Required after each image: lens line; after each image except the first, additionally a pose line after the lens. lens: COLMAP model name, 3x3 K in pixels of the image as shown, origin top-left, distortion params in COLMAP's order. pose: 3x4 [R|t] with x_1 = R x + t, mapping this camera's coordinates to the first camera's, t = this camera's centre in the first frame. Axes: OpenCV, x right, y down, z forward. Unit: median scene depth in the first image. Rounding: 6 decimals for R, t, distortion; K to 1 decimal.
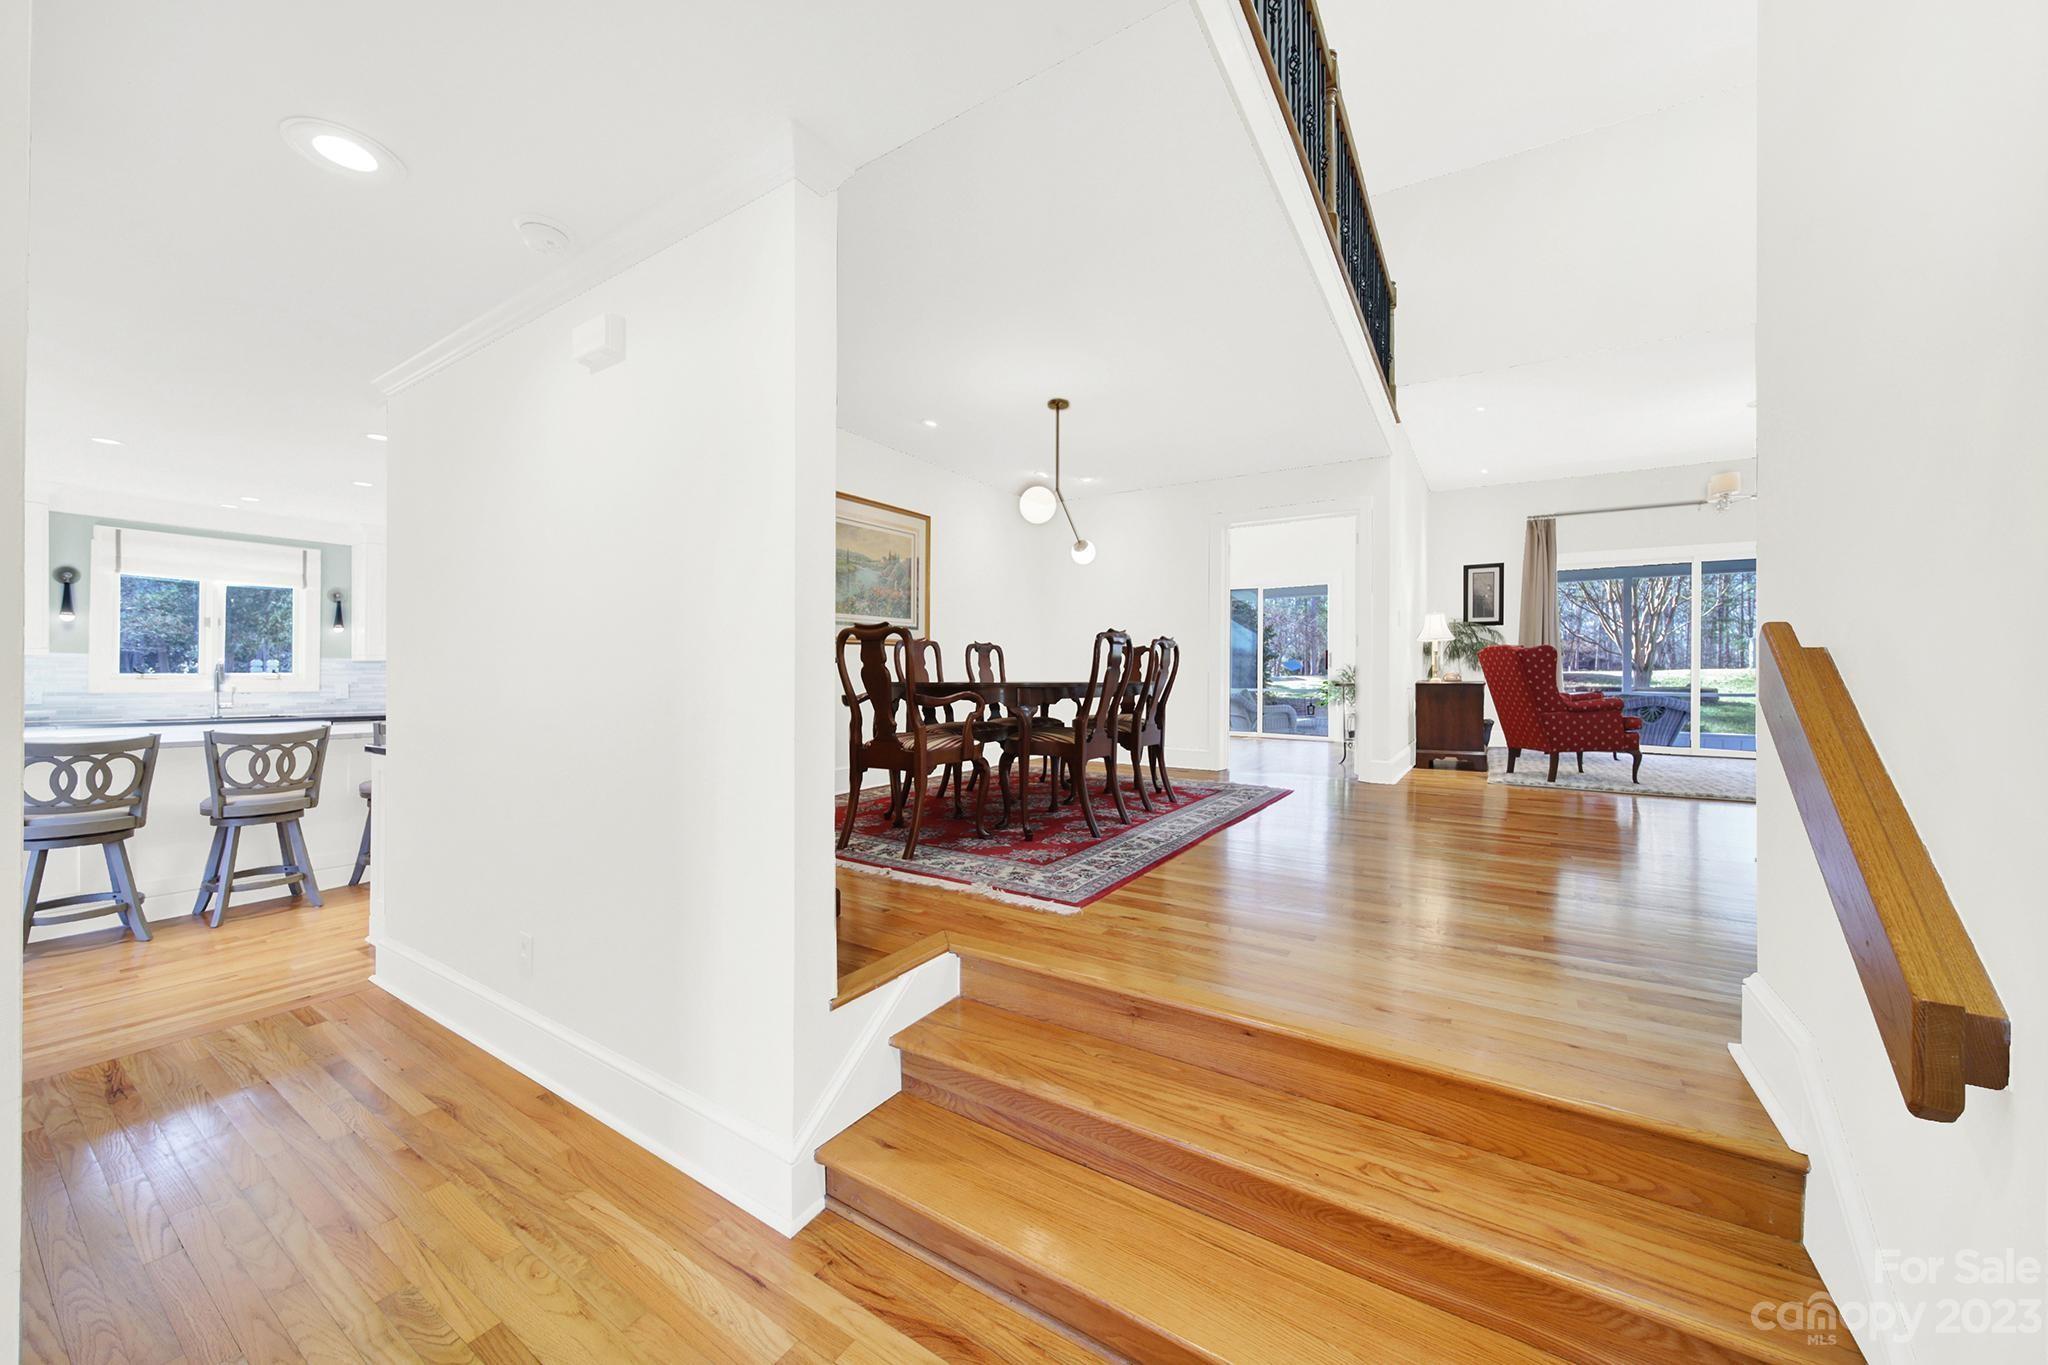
lens RADIAL K [[739.9, 0, 1011.1], [0, 739.9, 669.1], [0, 0, 1]] dist [0.005012, 0.000062]
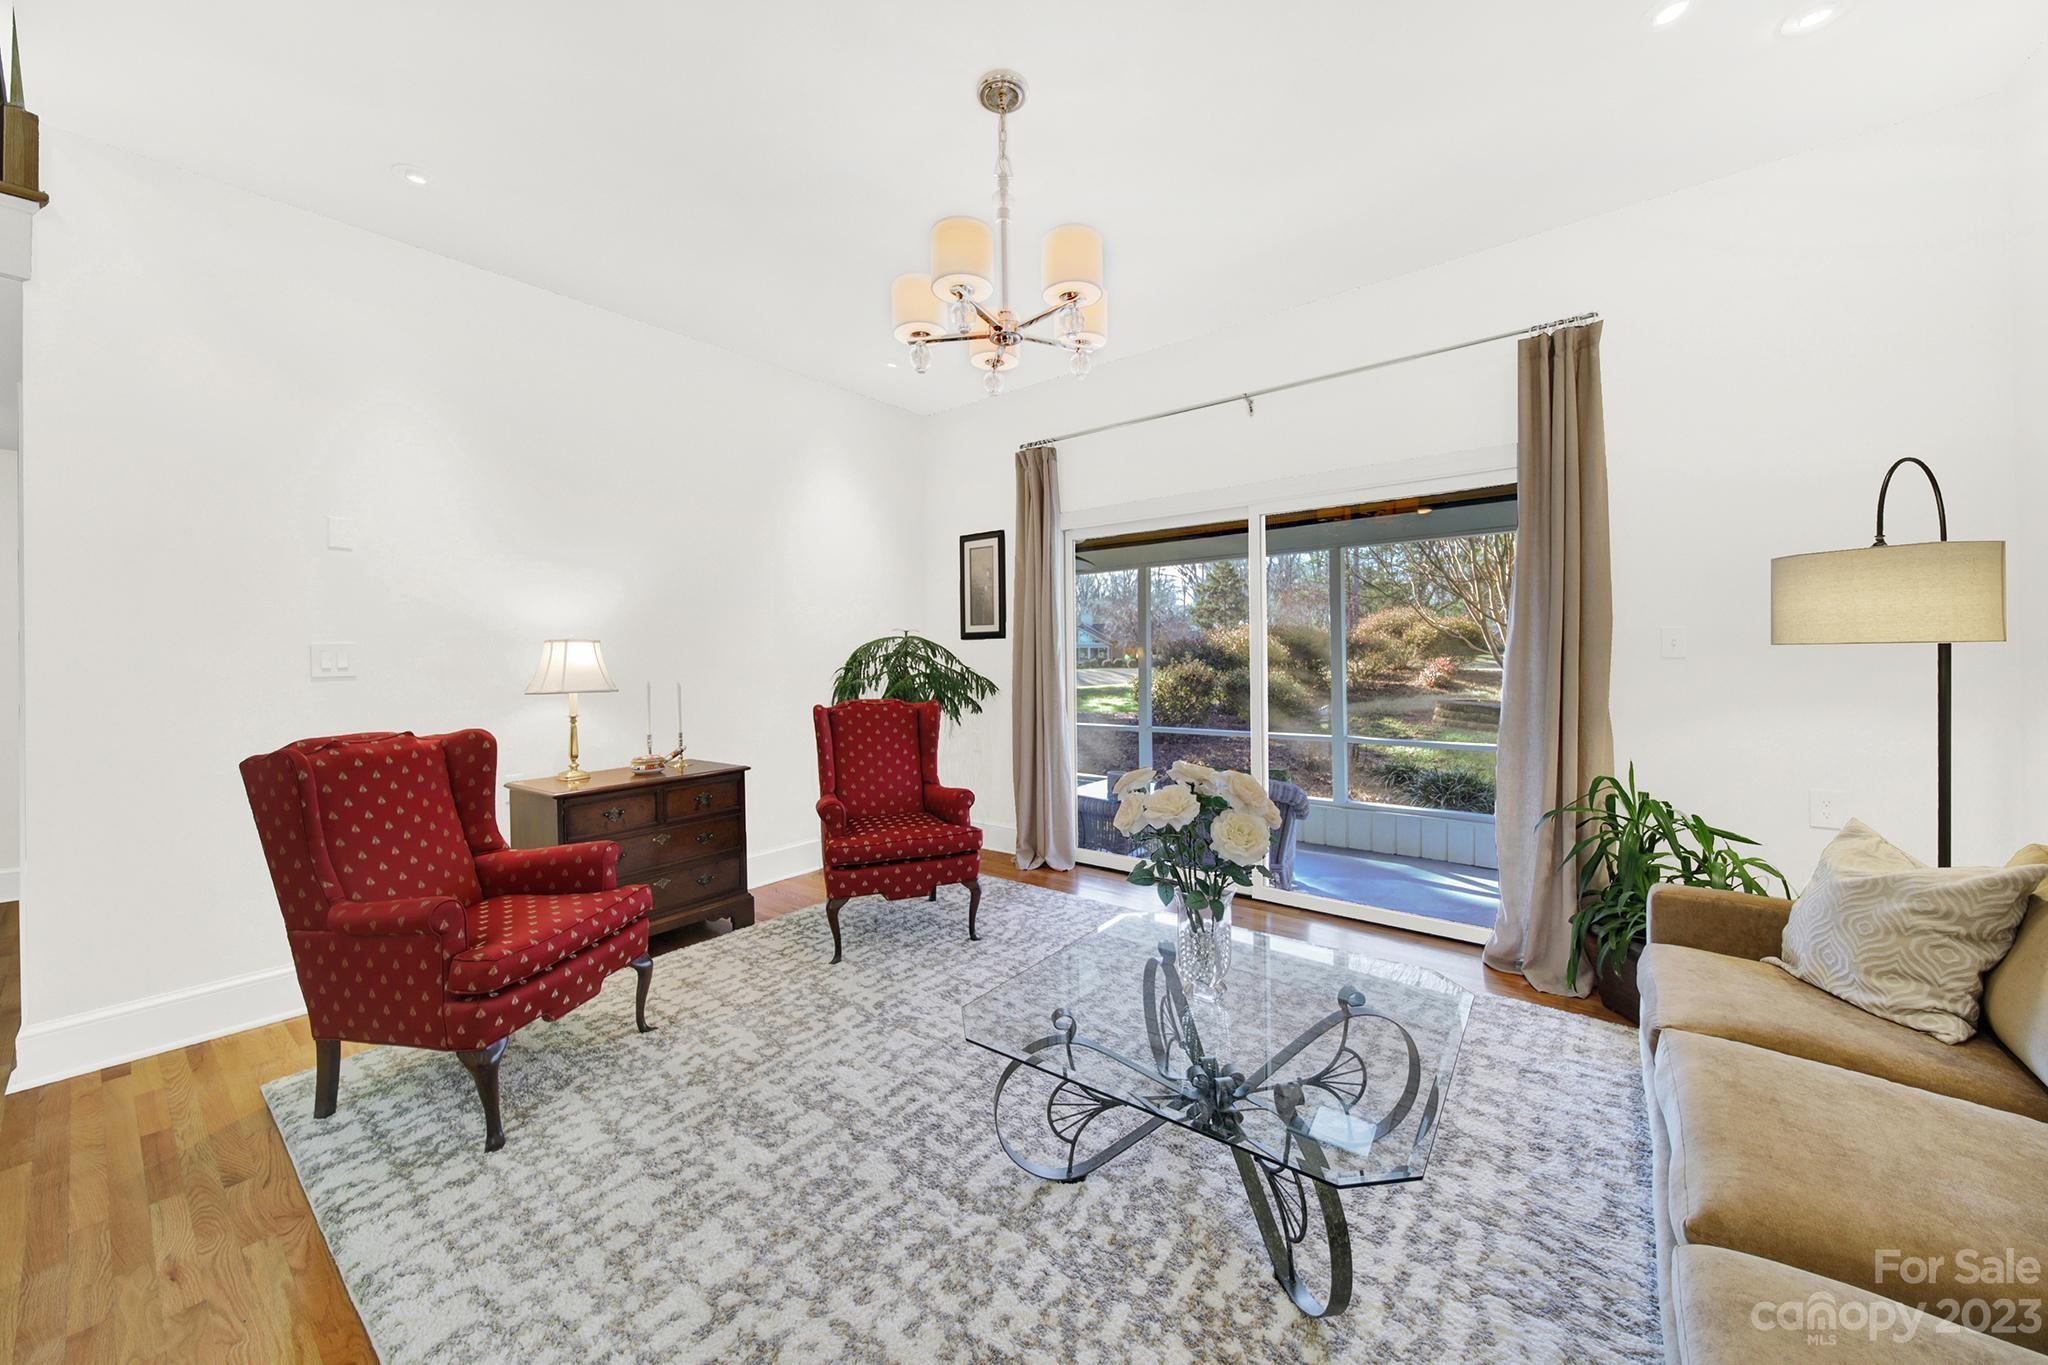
lens RADIAL K [[734.8, 0, 1014.2], [0, 734.8, 668.9], [0, 0, 1]] dist [-0.001586, -0.000326]
pose [[0.996409, -0.013004, -0.083671, 0.946013], [0.015259, 0.999536, 0.026359, -0.067005], [0.083289, -0.027541, 0.996145, 0.572402]]
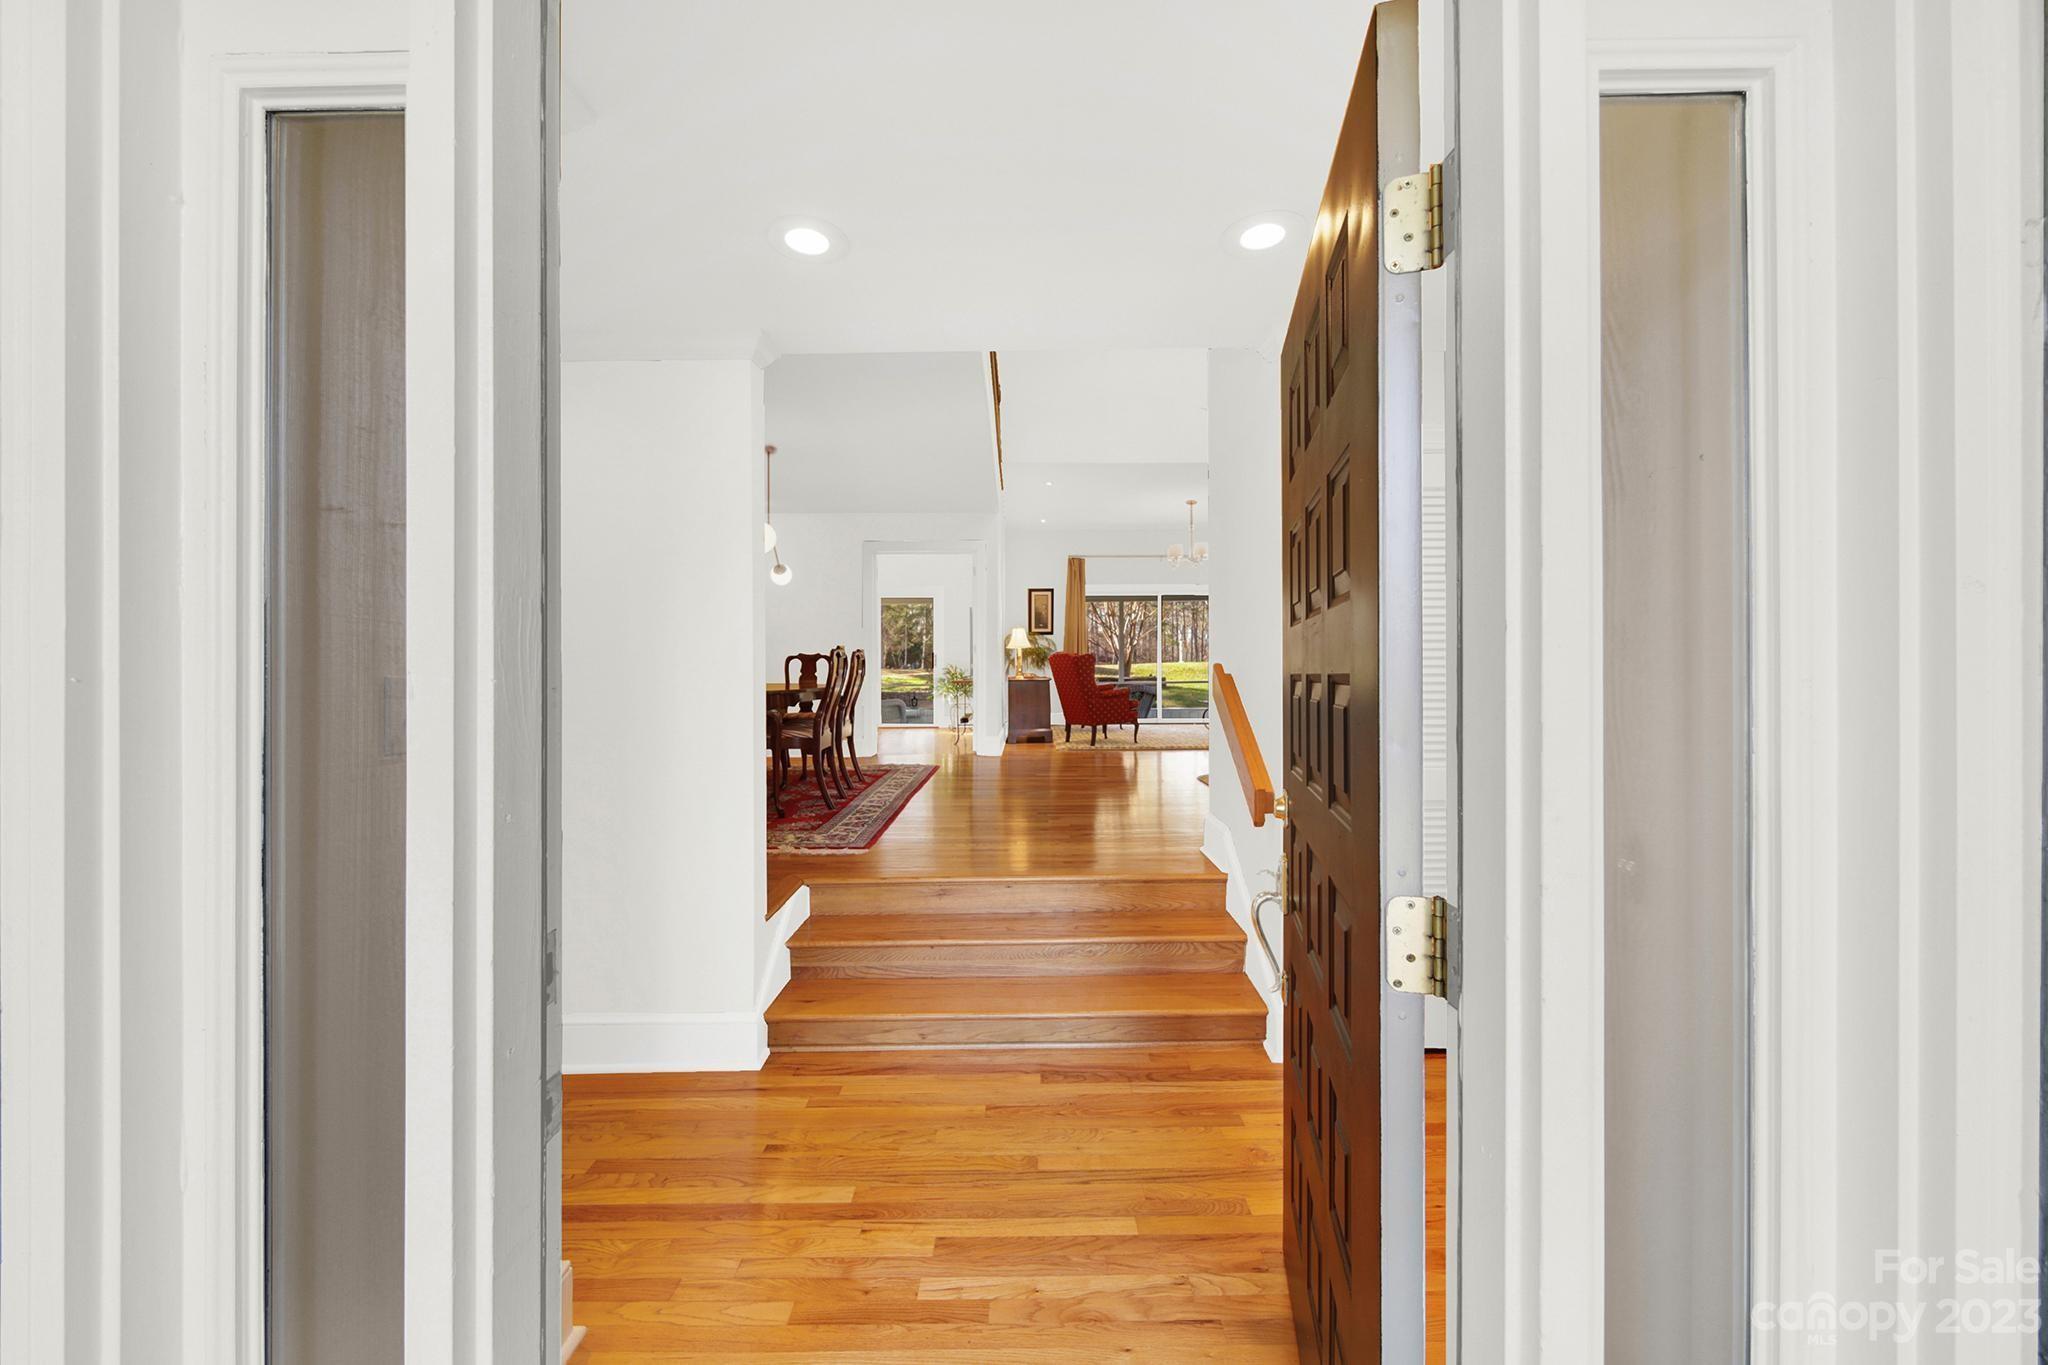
lens RADIAL K [[747.7, 0, 1020.6], [0, 747.7, 669.5], [0, 0, 1]] dist [-0.000290, -0.000146]
pose [[0.837314, -0.012096, 0.546588, -0.174628], [0.007036, 0.999911, 0.011350, -0.015191], [-0.546676, -0.005658, 0.837325, -0.143456]]
